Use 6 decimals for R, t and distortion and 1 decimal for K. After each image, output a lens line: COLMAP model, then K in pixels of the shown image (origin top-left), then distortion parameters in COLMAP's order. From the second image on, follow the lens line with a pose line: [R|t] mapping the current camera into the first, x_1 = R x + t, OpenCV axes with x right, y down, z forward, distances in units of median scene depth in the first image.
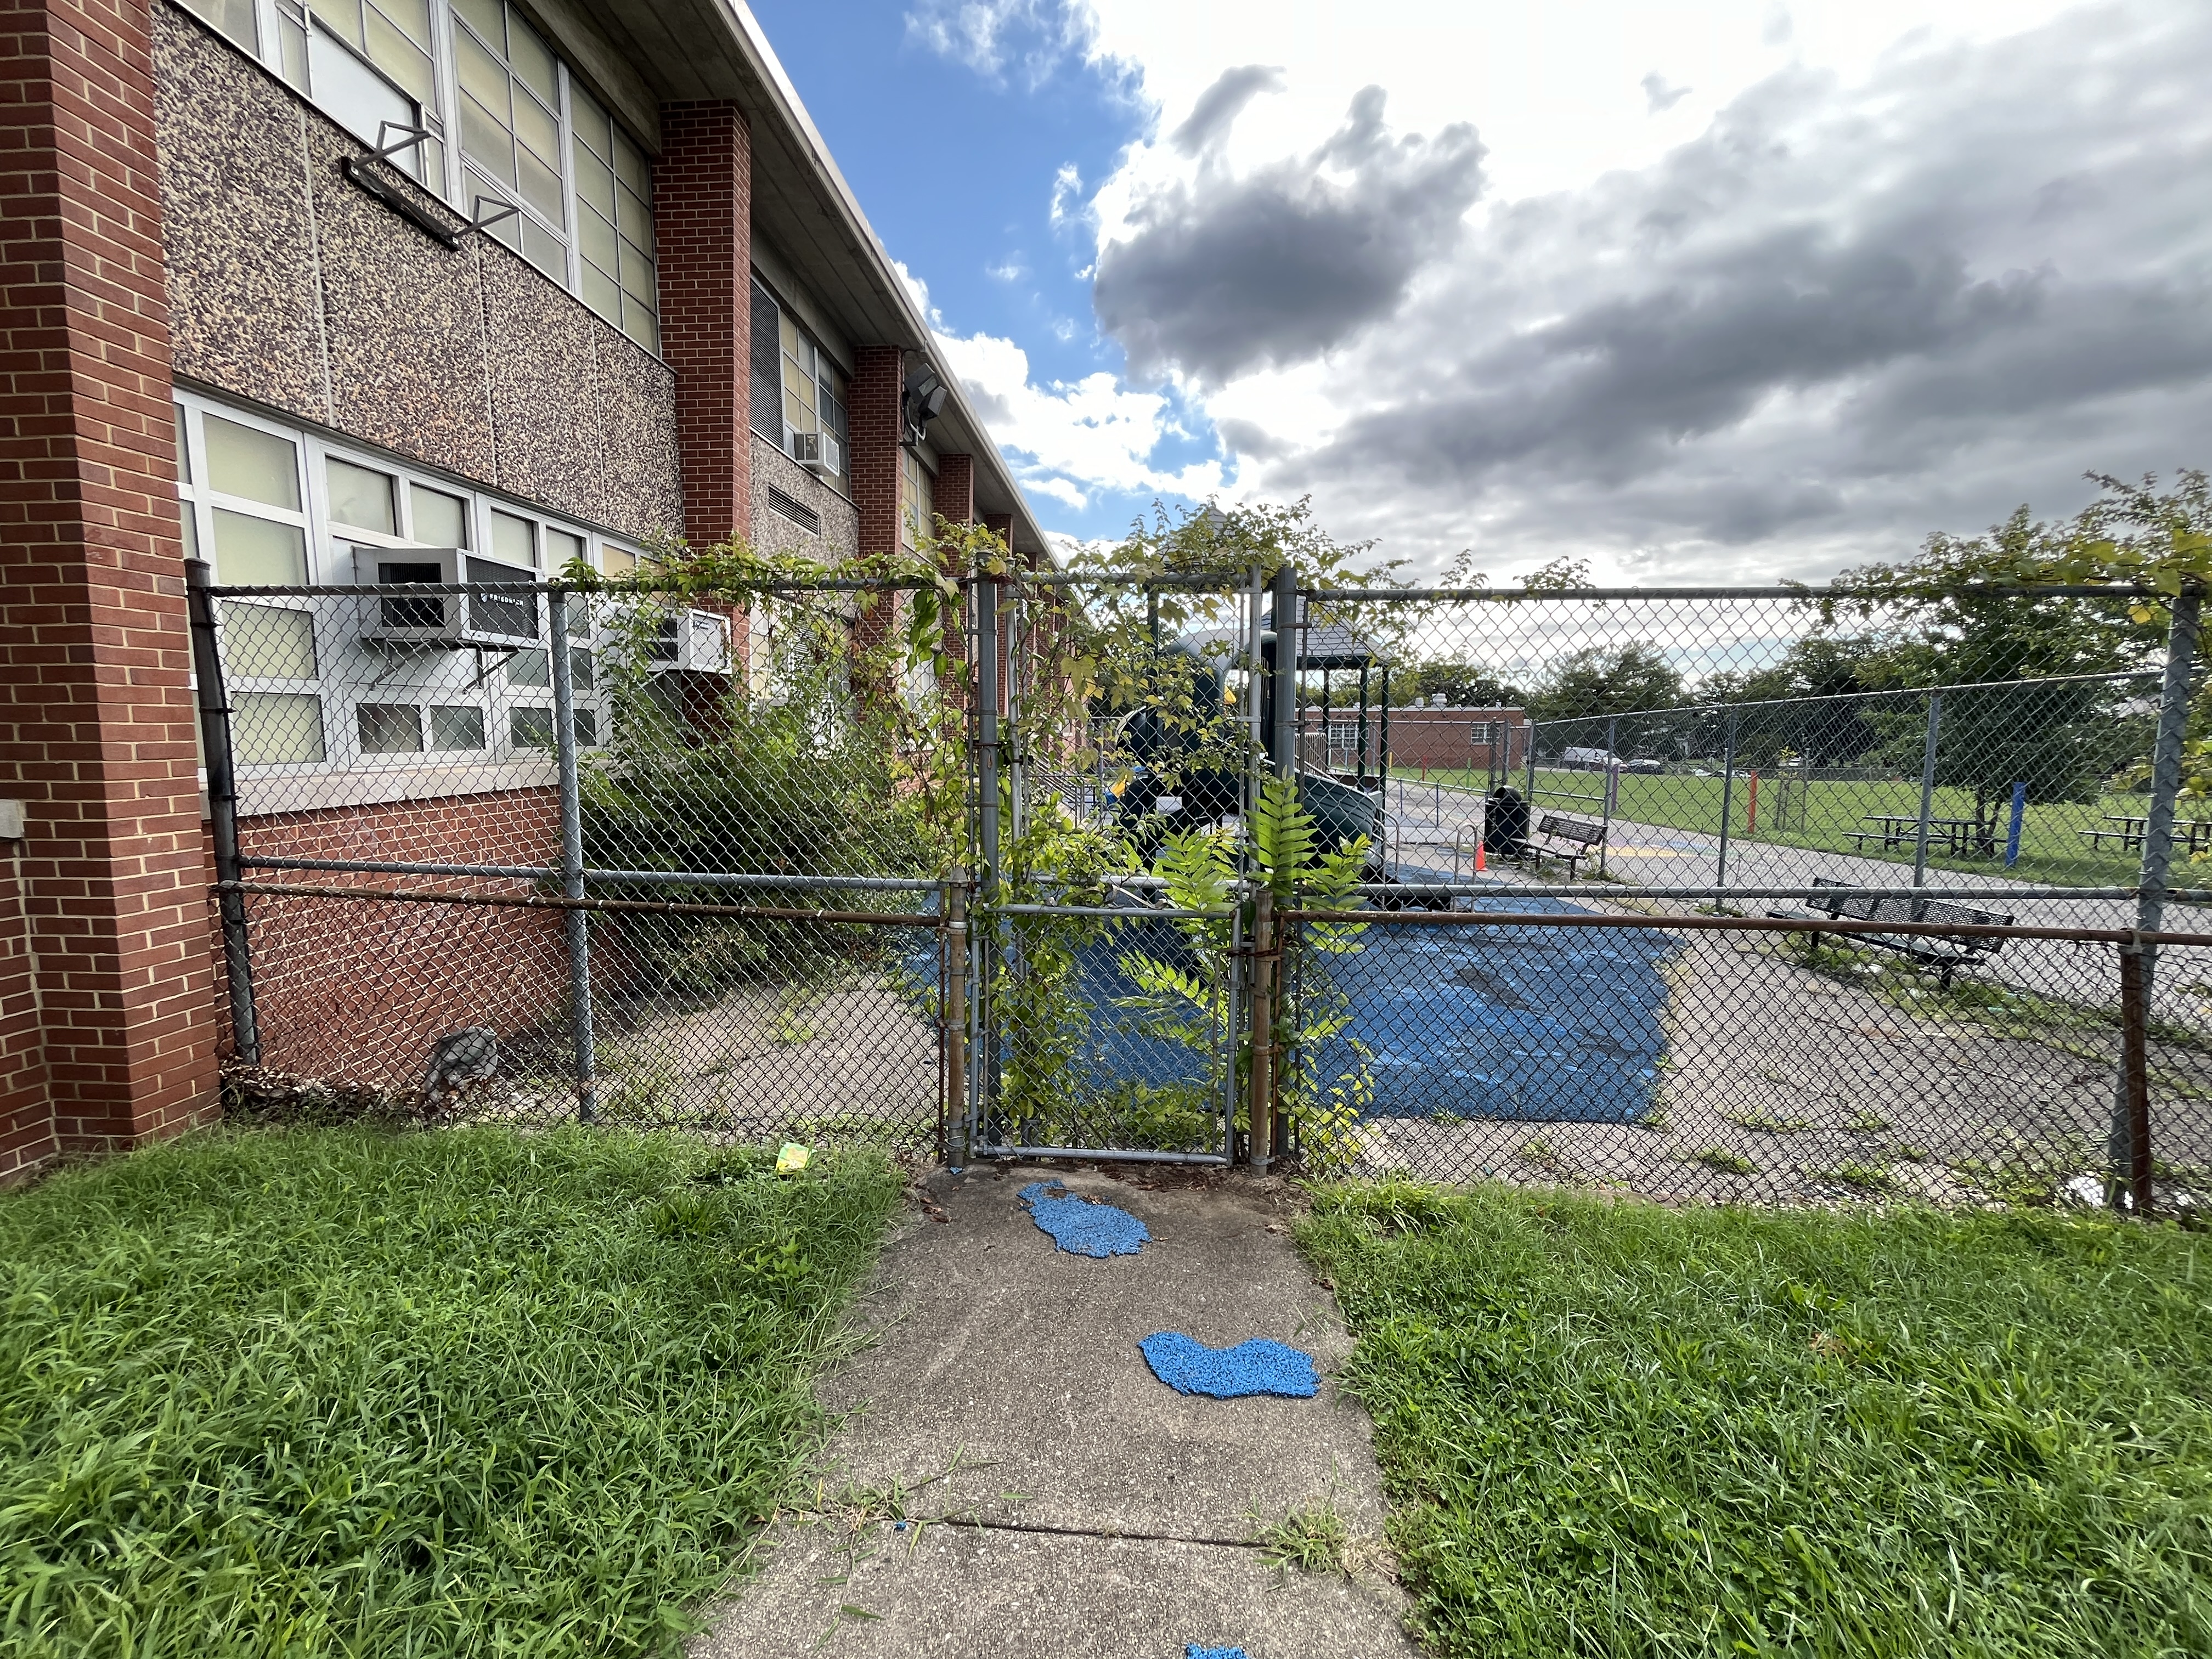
lens RADIAL K [[879.7, 0, 1096.1], [0, 879.7, 823.3], [0, 0, 1]] dist [-0.001907, -0.000653]
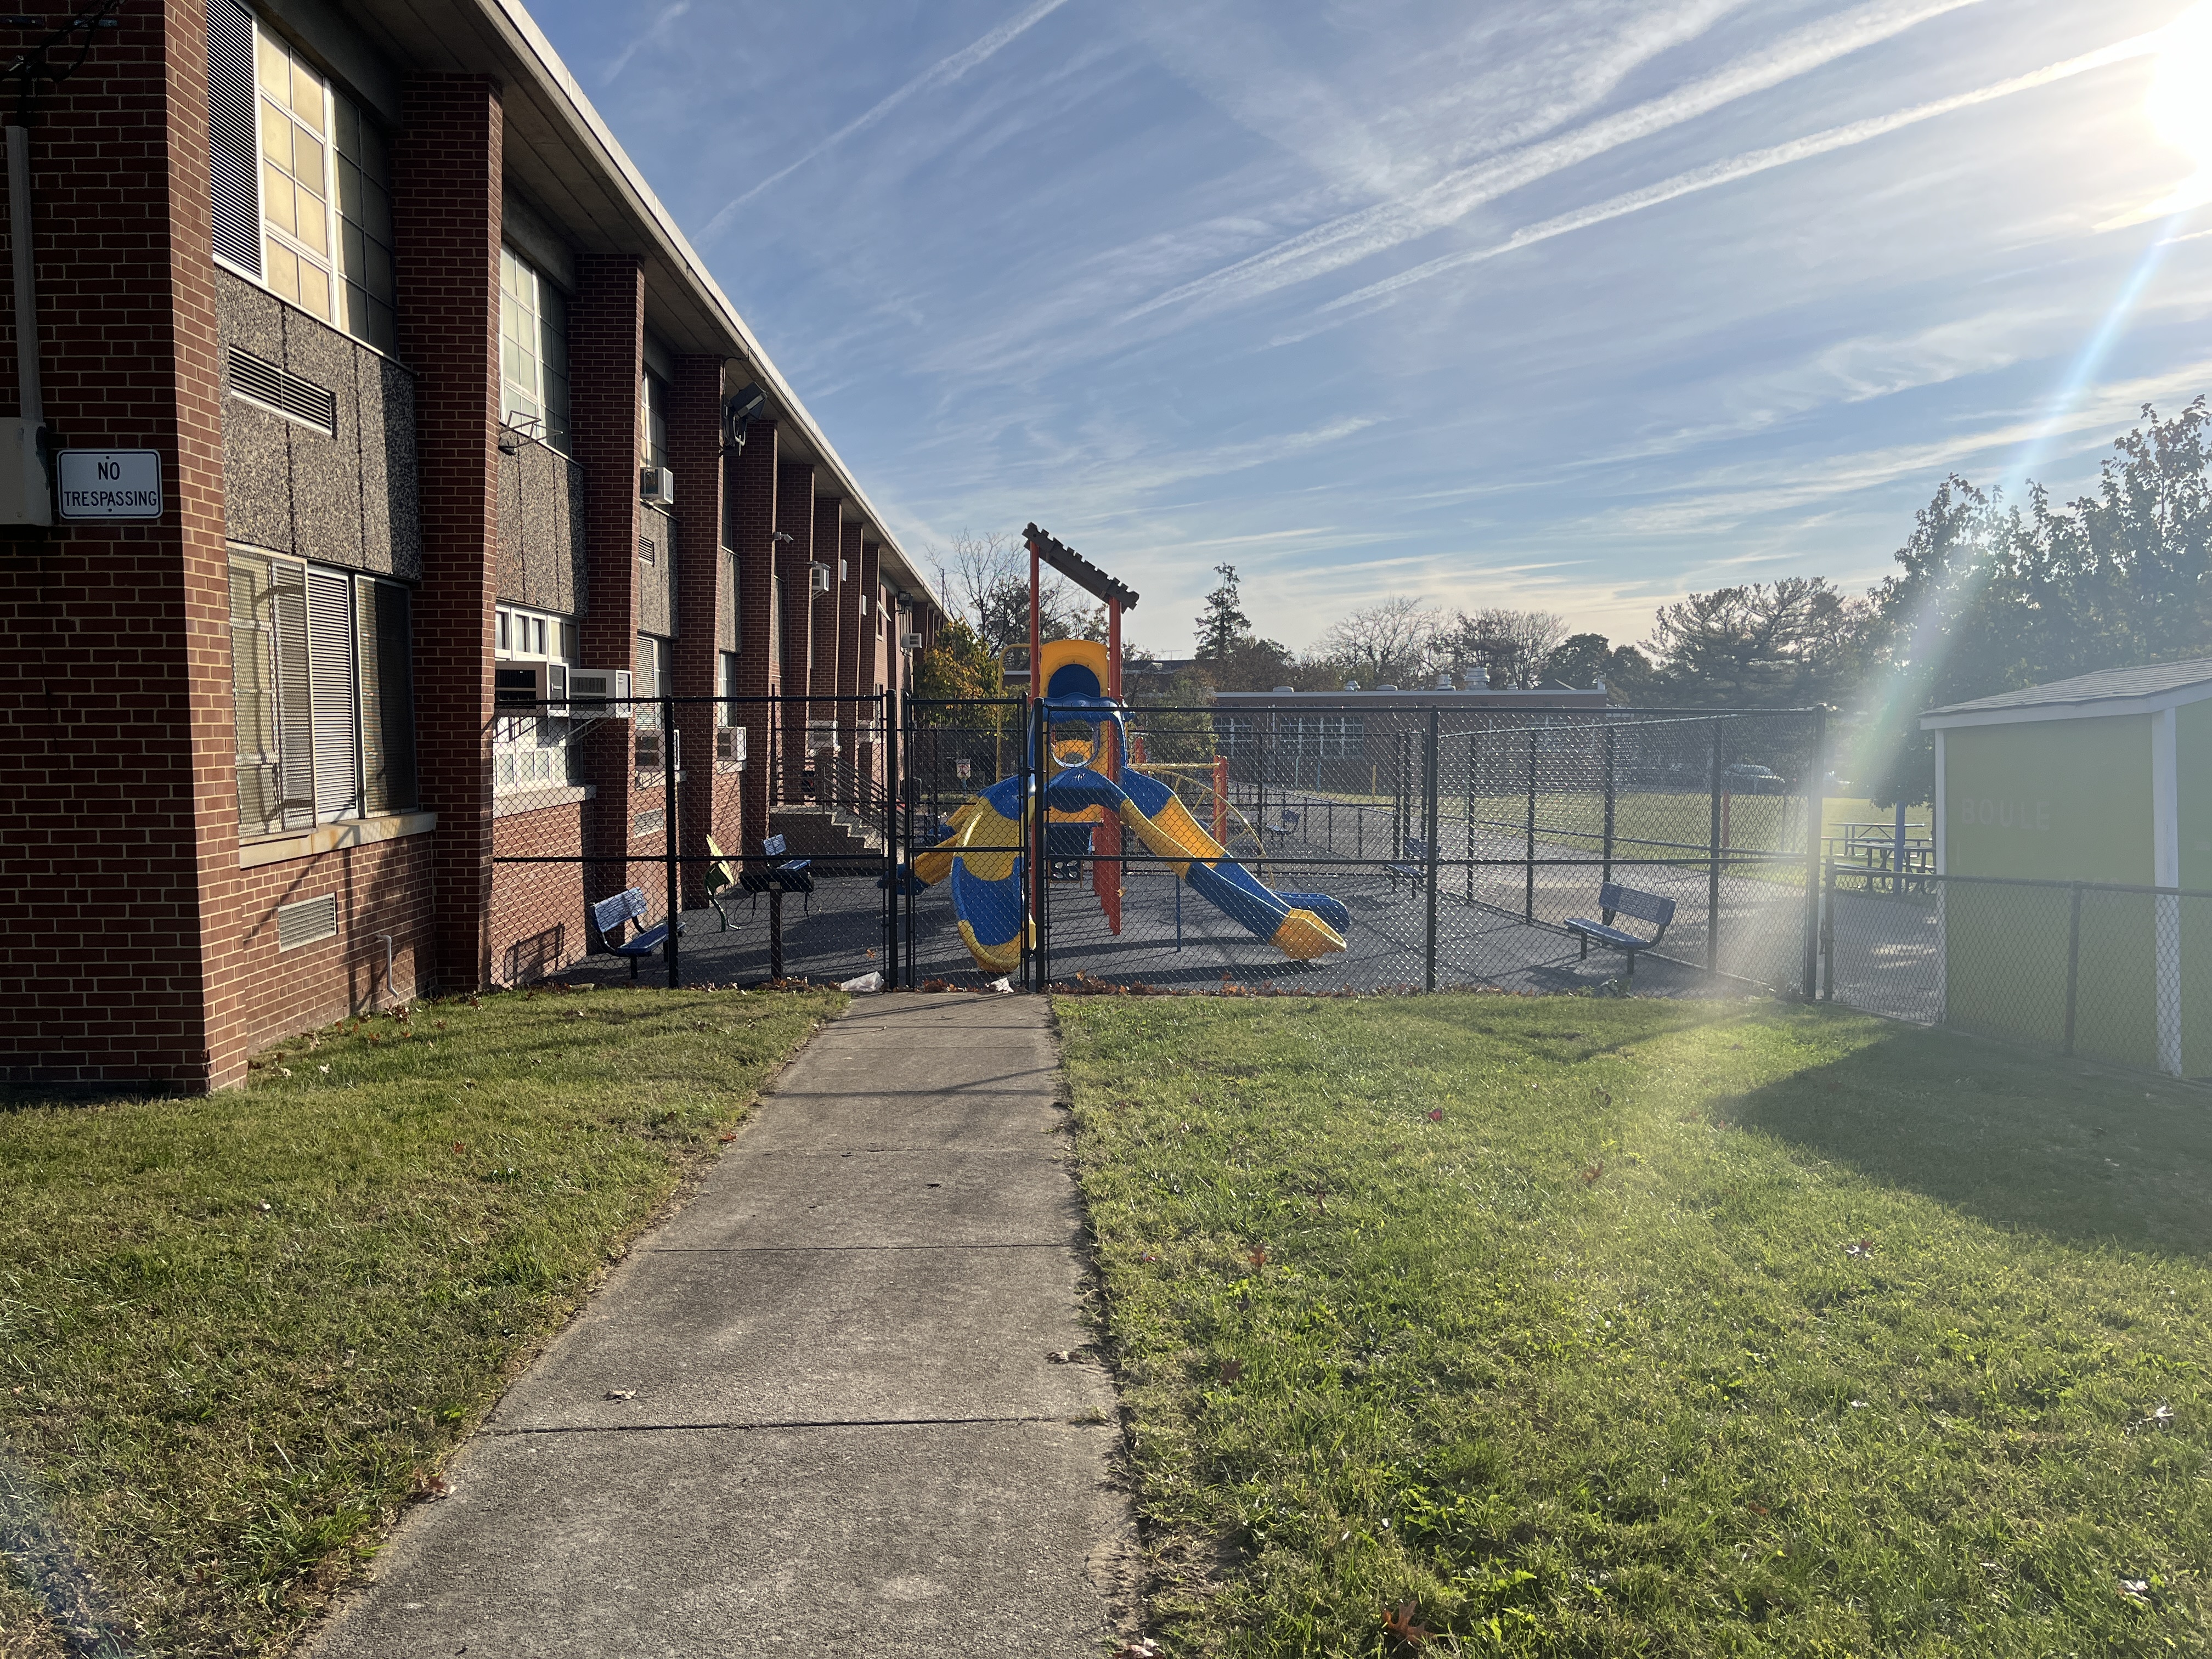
lens RADIAL K [[1689.5, 0, 1109.5], [0, 1689.5, 846.3], [0, 0, 1]] dist [0.009515, 0.002751]
pose [[0.992620, -0.009579, 0.120891, -0.079020], [0.013189, 0.999490, -0.029093, 0.137379], [-0.120550, 0.030473, 0.992239, -2.268406]]
